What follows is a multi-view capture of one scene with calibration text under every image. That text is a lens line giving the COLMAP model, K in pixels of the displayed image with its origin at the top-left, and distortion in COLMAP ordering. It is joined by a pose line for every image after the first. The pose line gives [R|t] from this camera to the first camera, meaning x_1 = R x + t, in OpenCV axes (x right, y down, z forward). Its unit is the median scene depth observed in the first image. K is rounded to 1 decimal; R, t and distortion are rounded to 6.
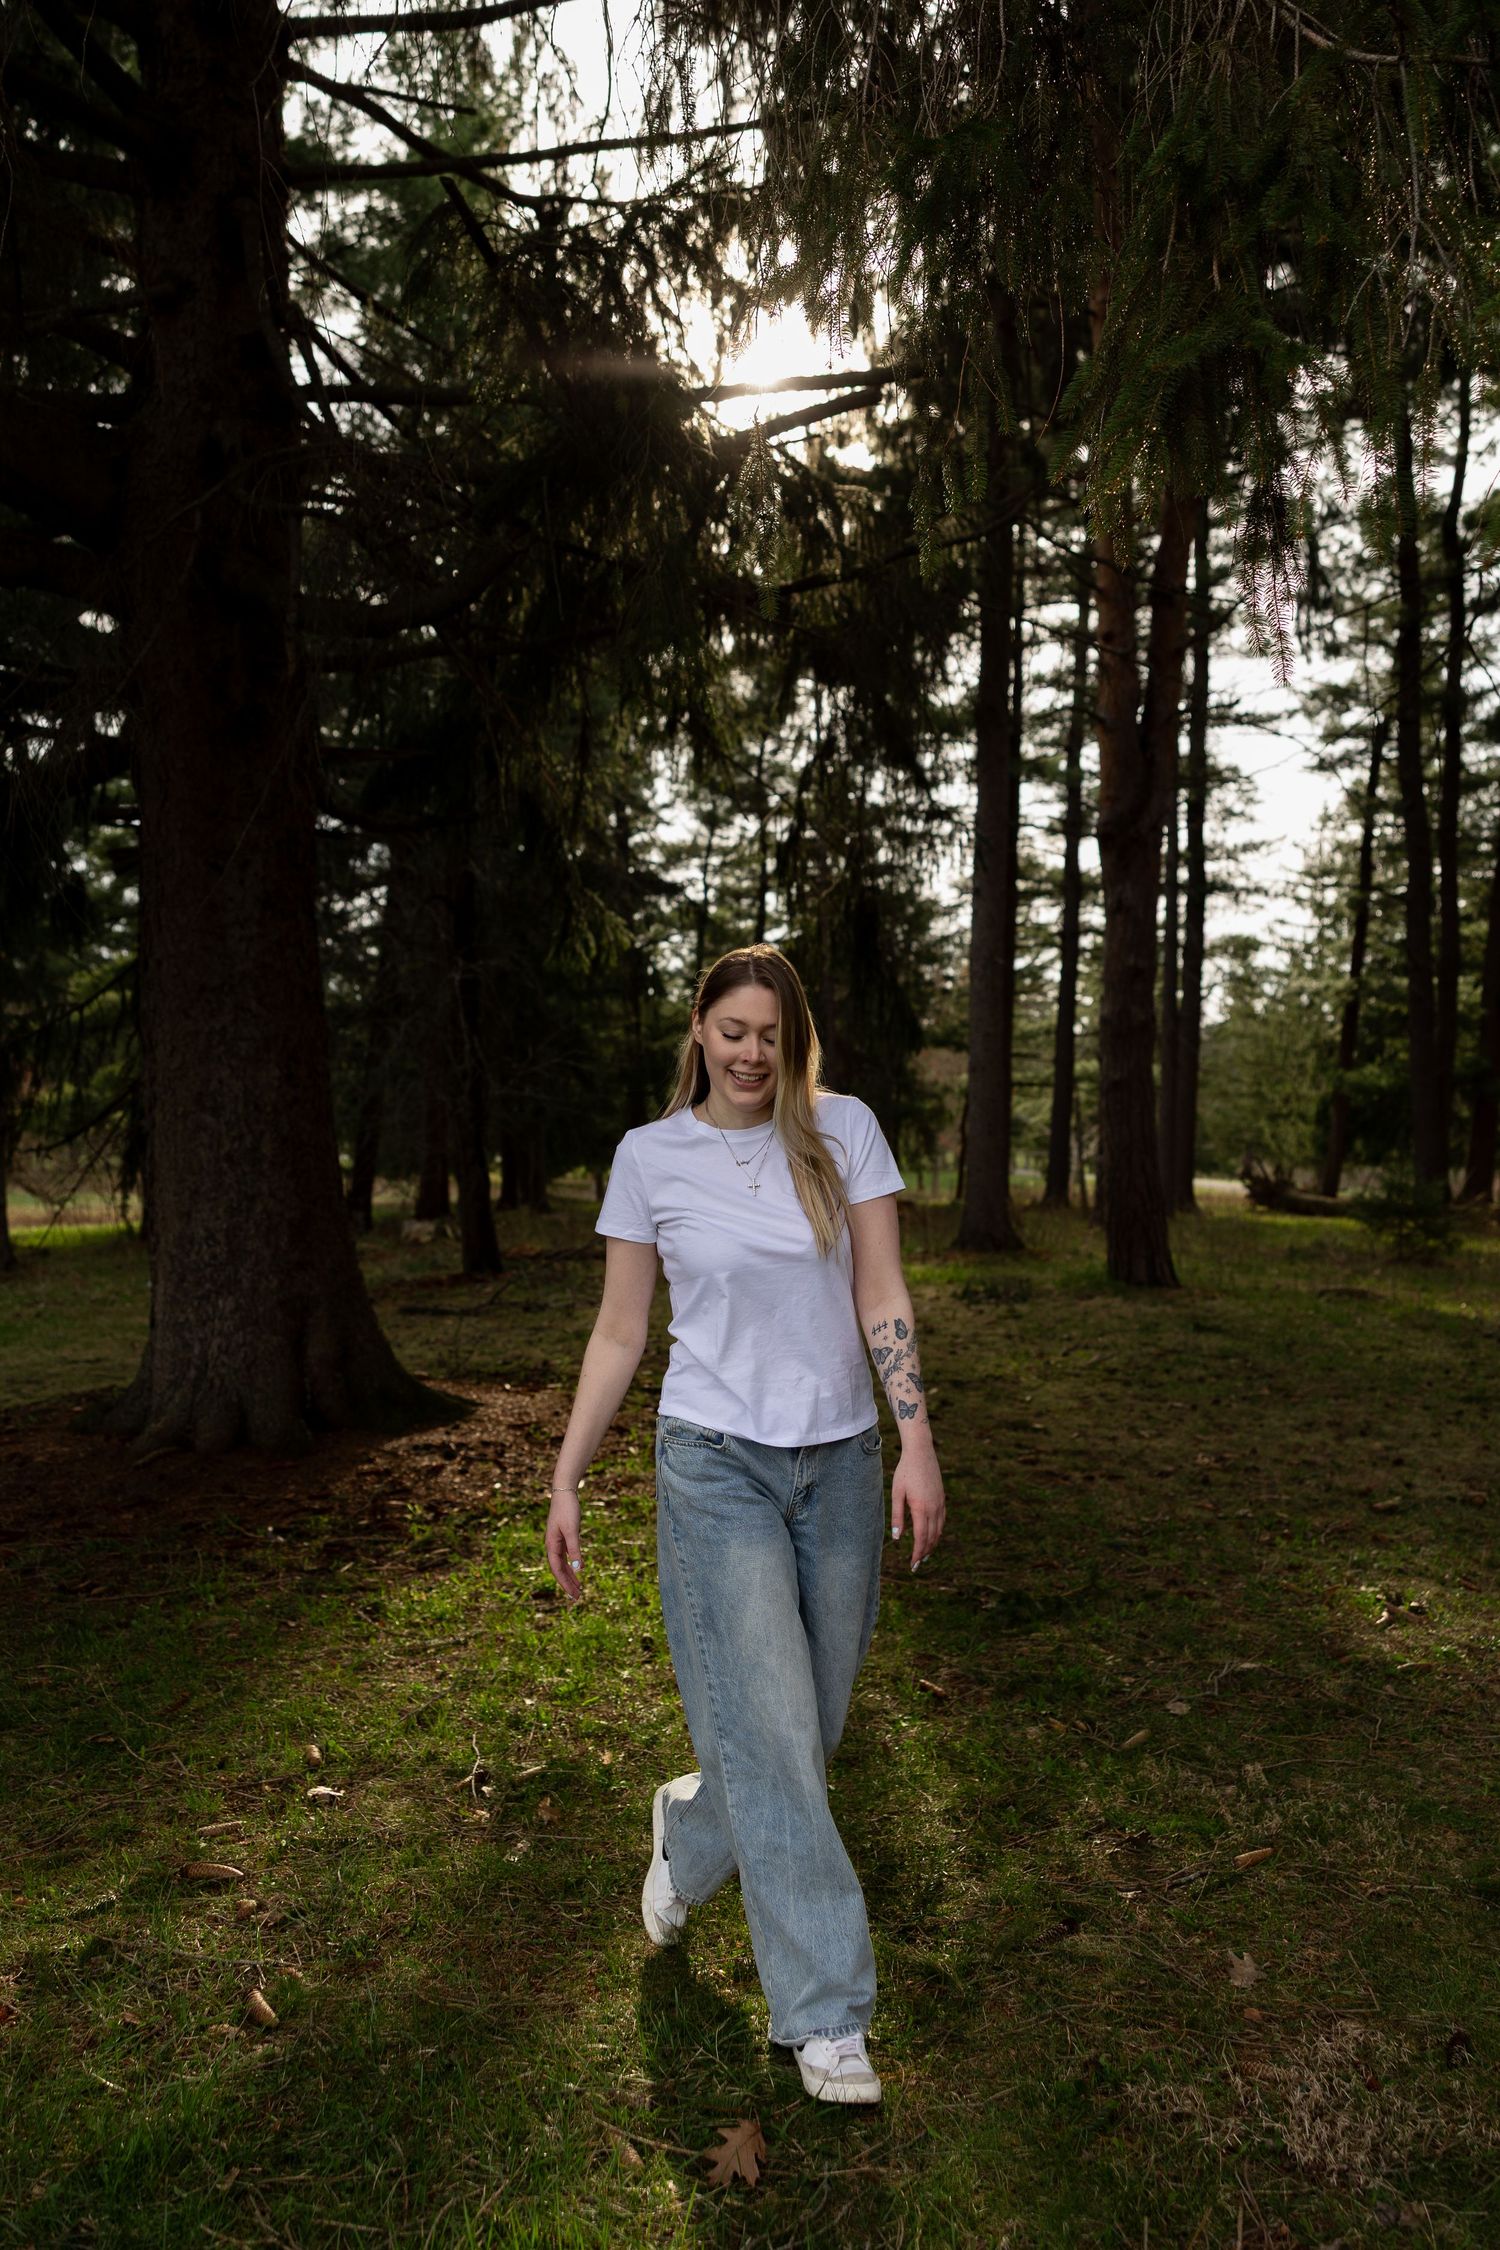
lens RADIAL K [[1667.3, 0, 748.7], [0, 1667.3, 1099.1], [0, 0, 1]] dist [-0.011869, 0.022759]
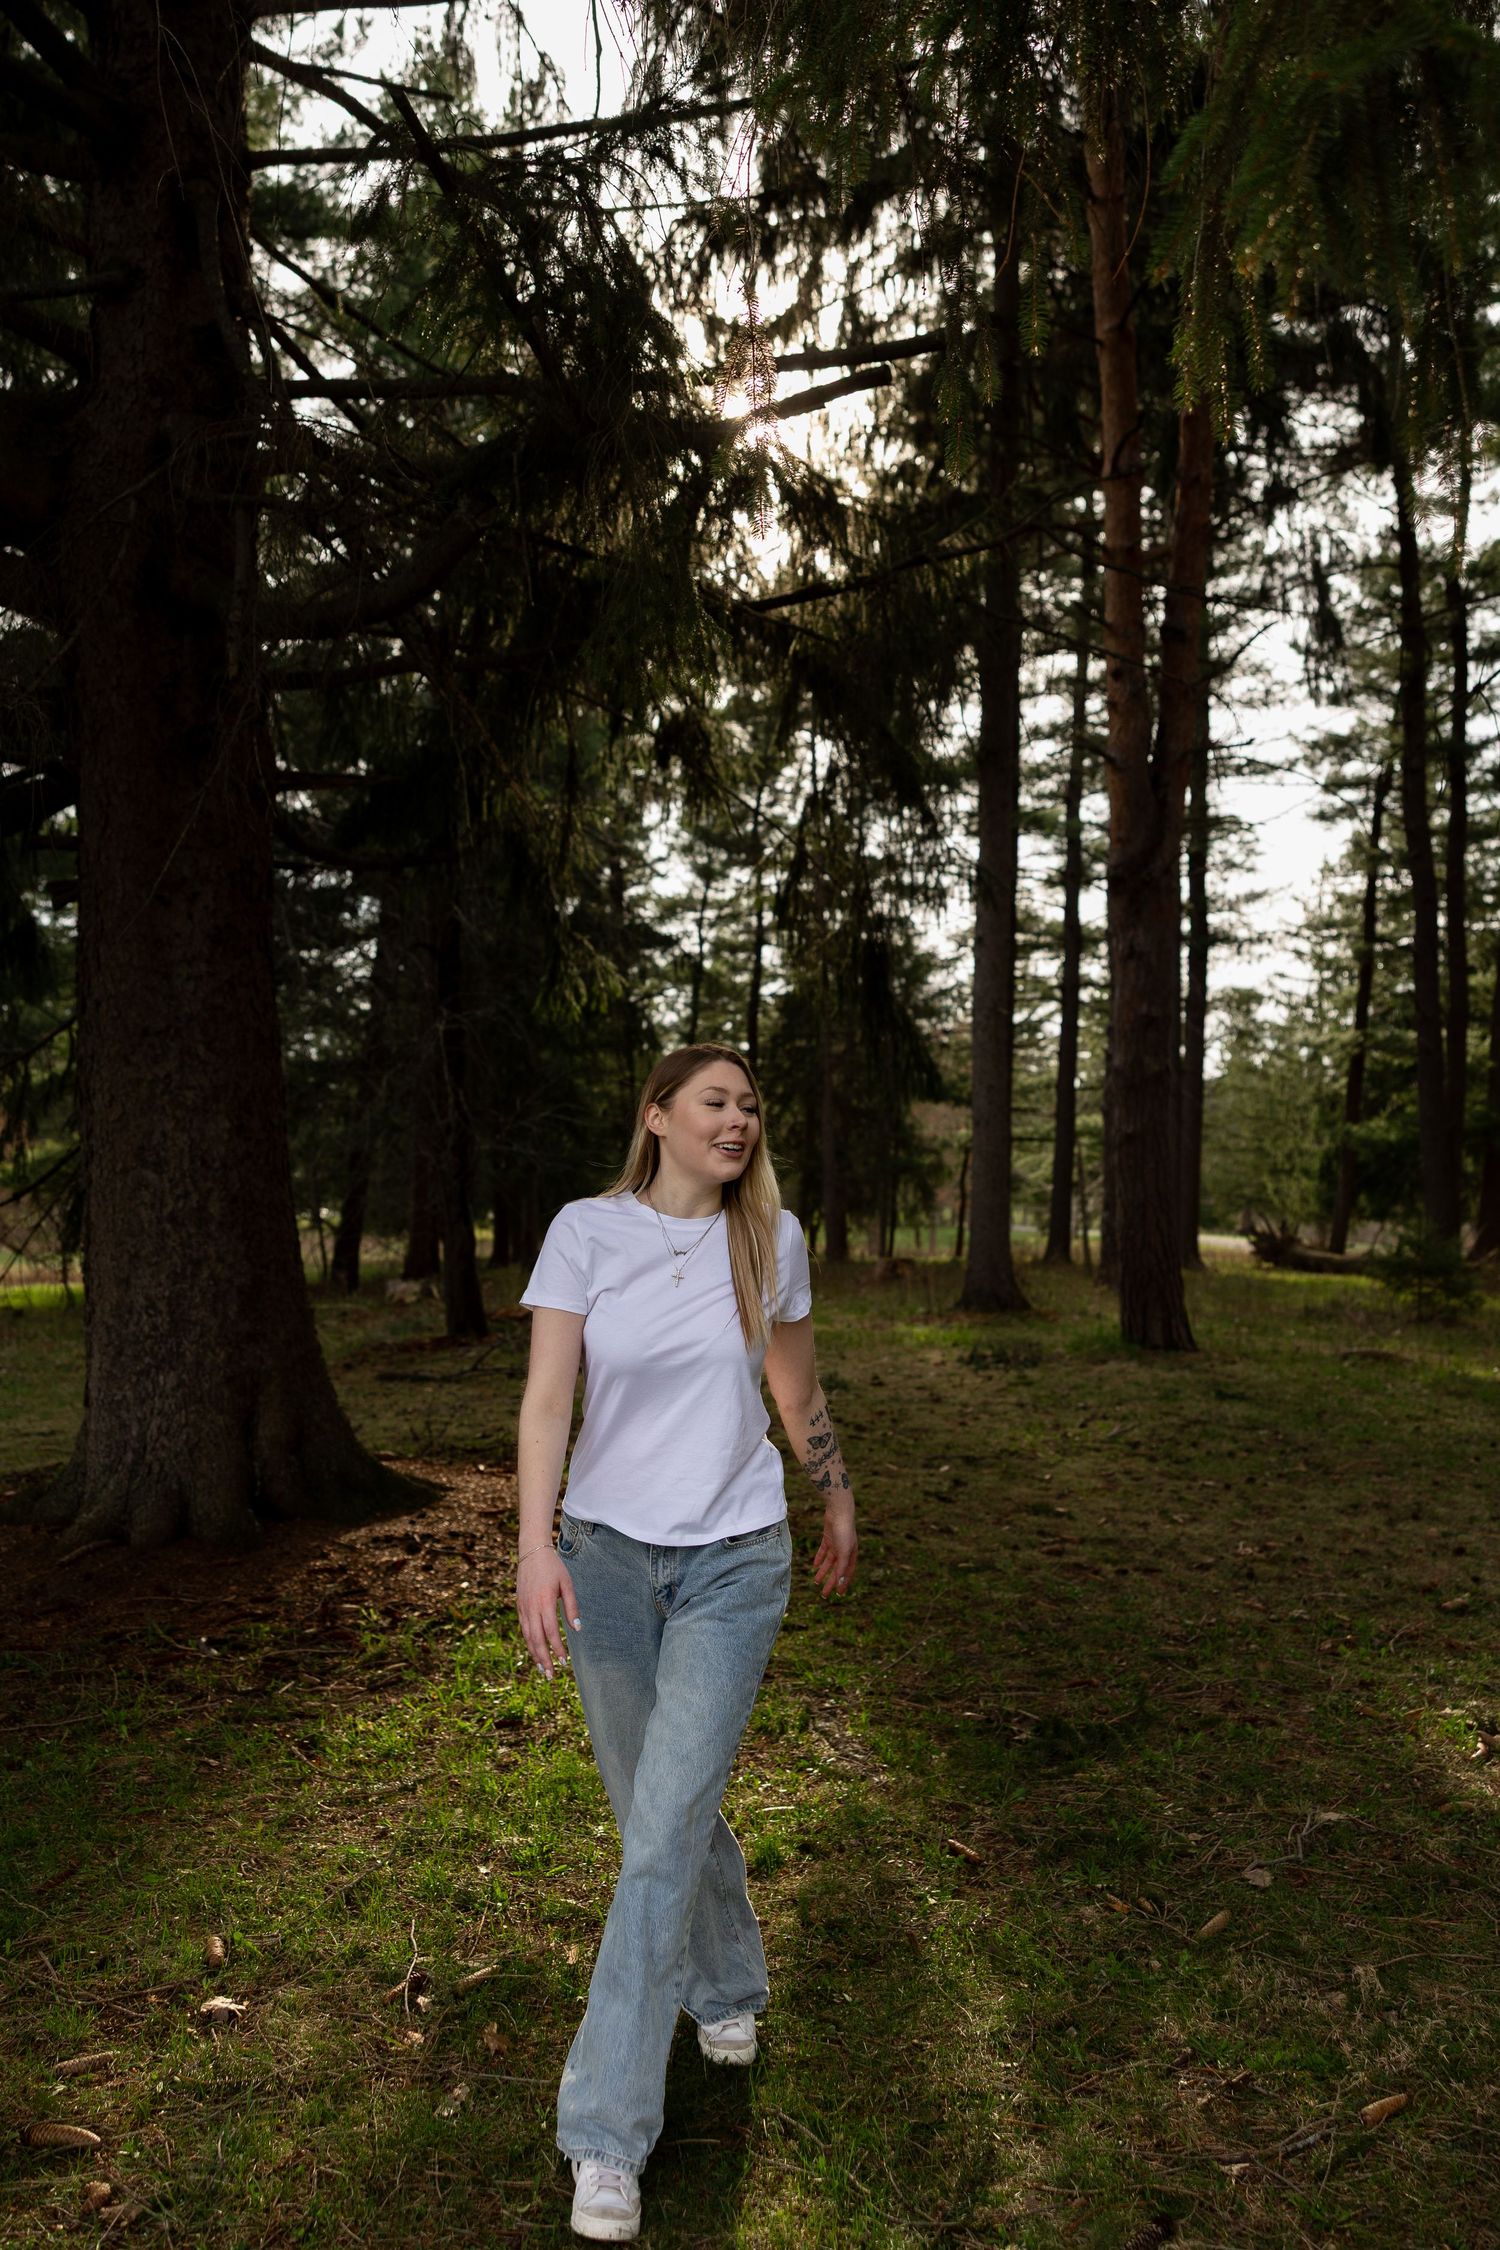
lens RADIAL K [[1667.3, 0, 748.7], [0, 1667.3, 1099.1], [0, 0, 1]] dist [-0.011869, 0.022759]
pose [[0.999996, -0.001228, 0.002403, 0.000024], [0.001308, 0.999436, -0.033549, 0.000667], [-0.002360, 0.033552, 0.999434, 0.046065]]
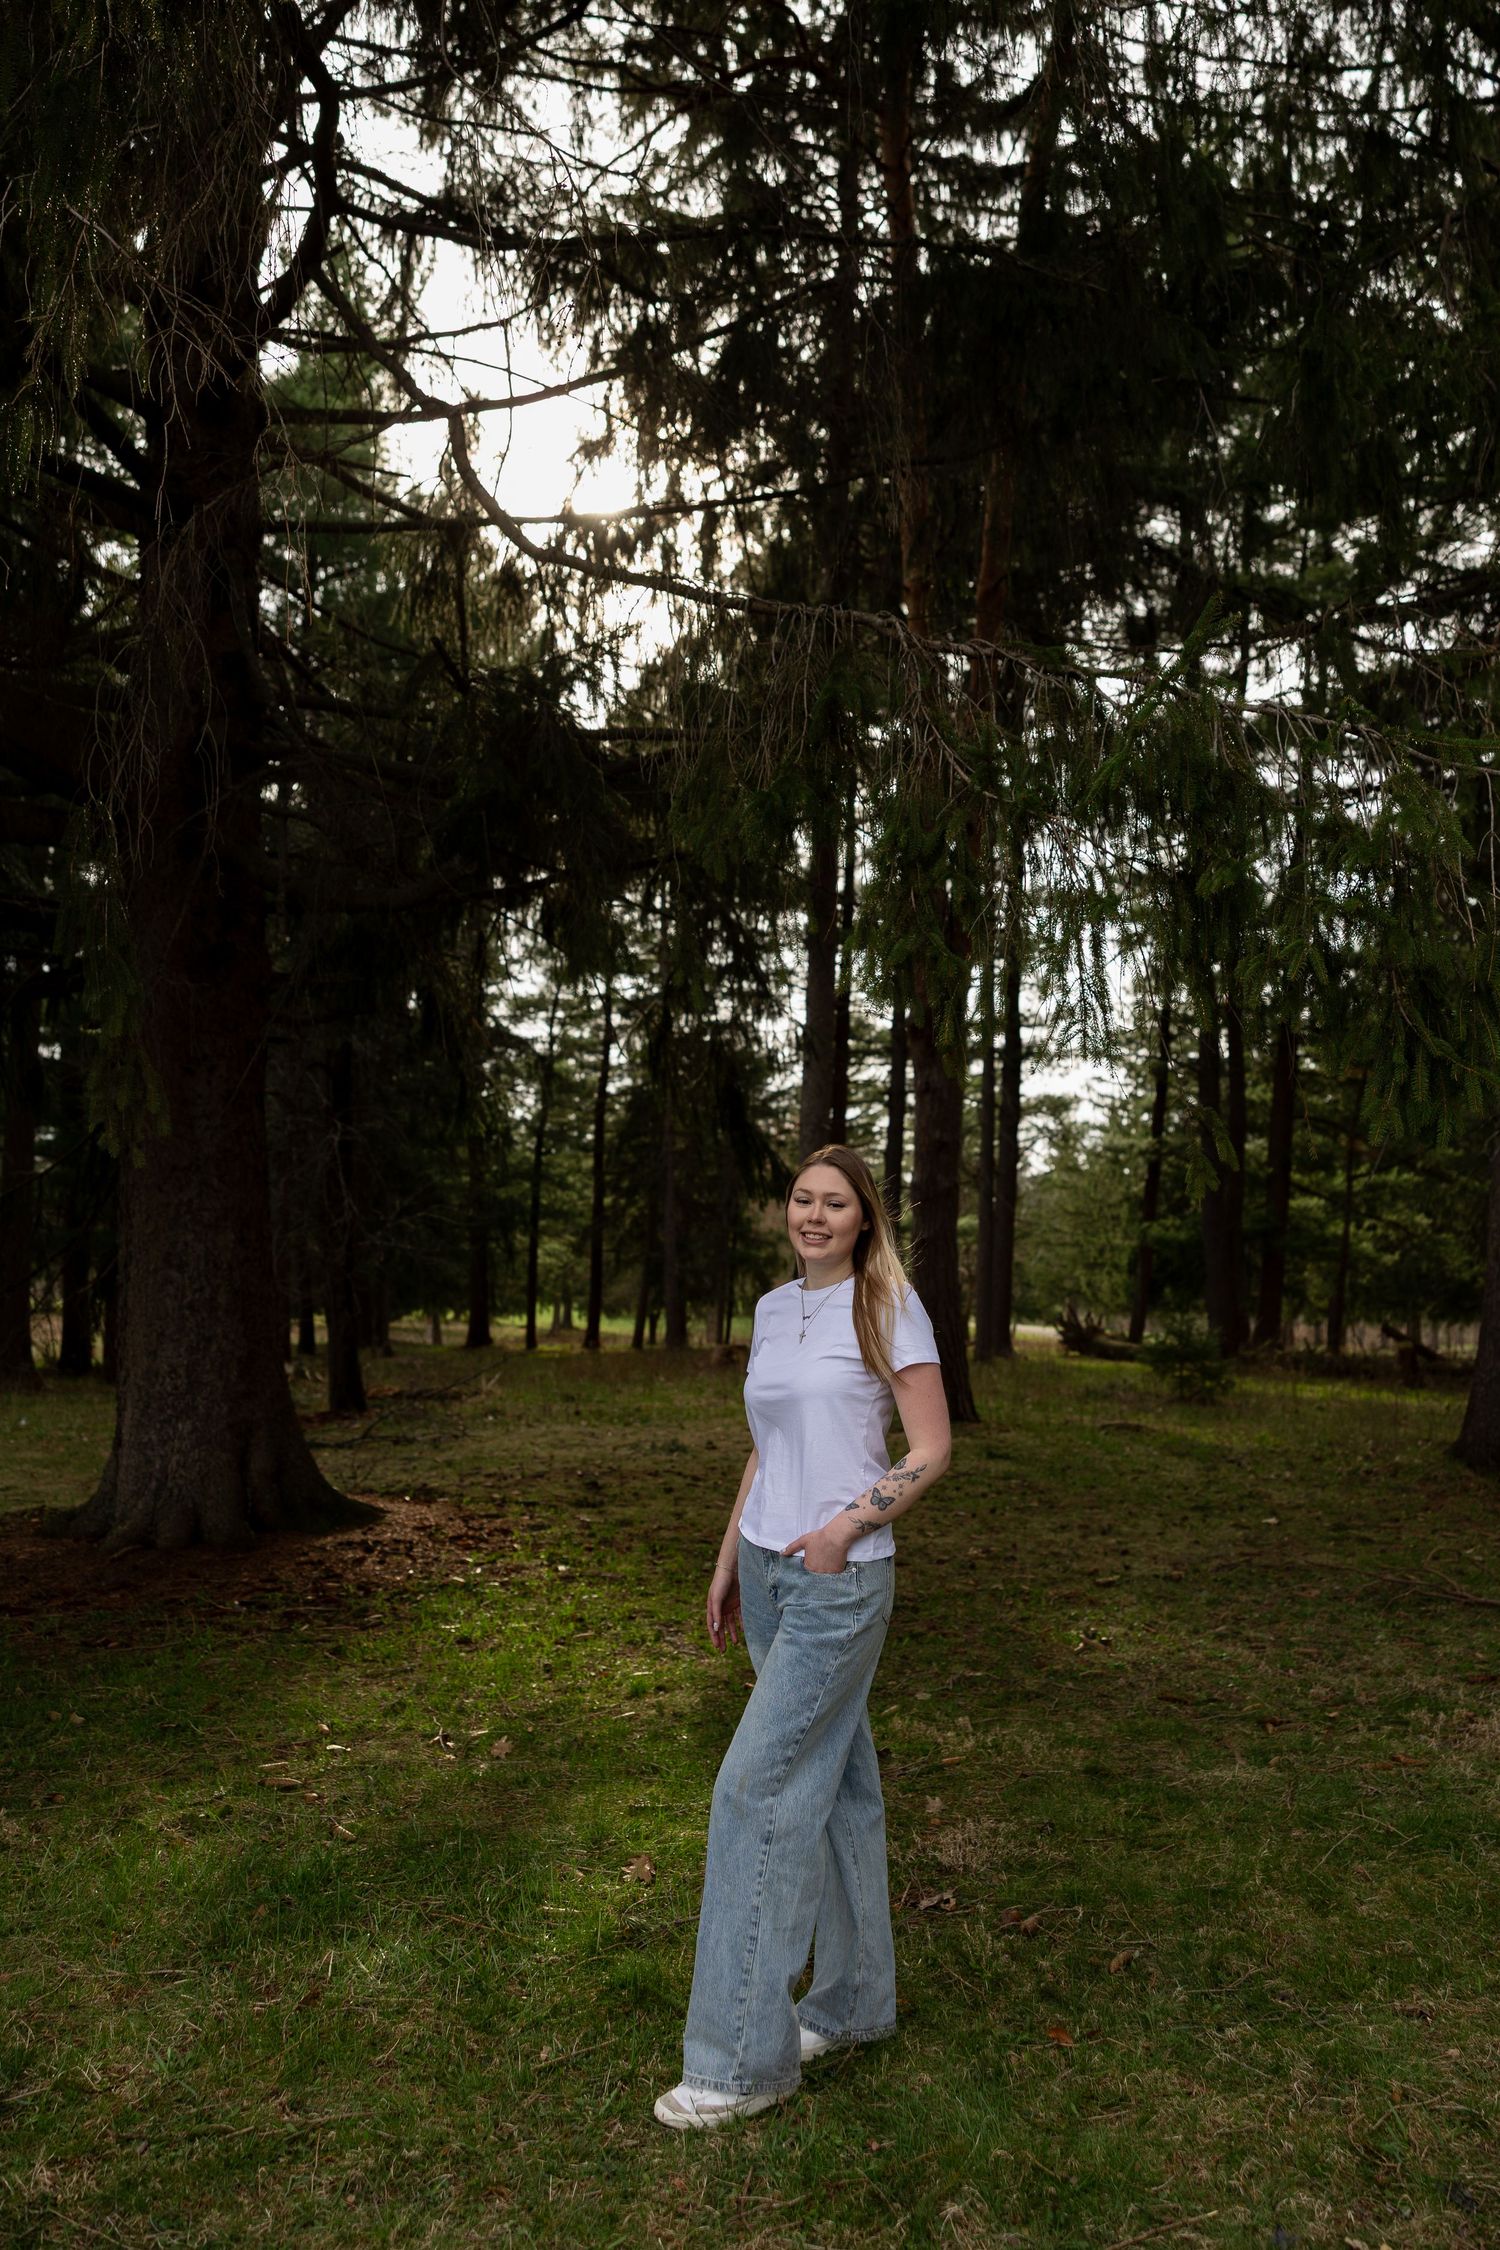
lens RADIAL K [[1678.1, 0, 753.8], [0, 1678.1, 1085.8], [0, 0, 1]] dist [0.000300, -0.000526]
pose [[0.994899, 0.017307, 0.099383, -0.012710], [-0.007996, 0.995603, -0.093335, -0.007382], [-0.100561, 0.092065, 0.990662, -0.146270]]
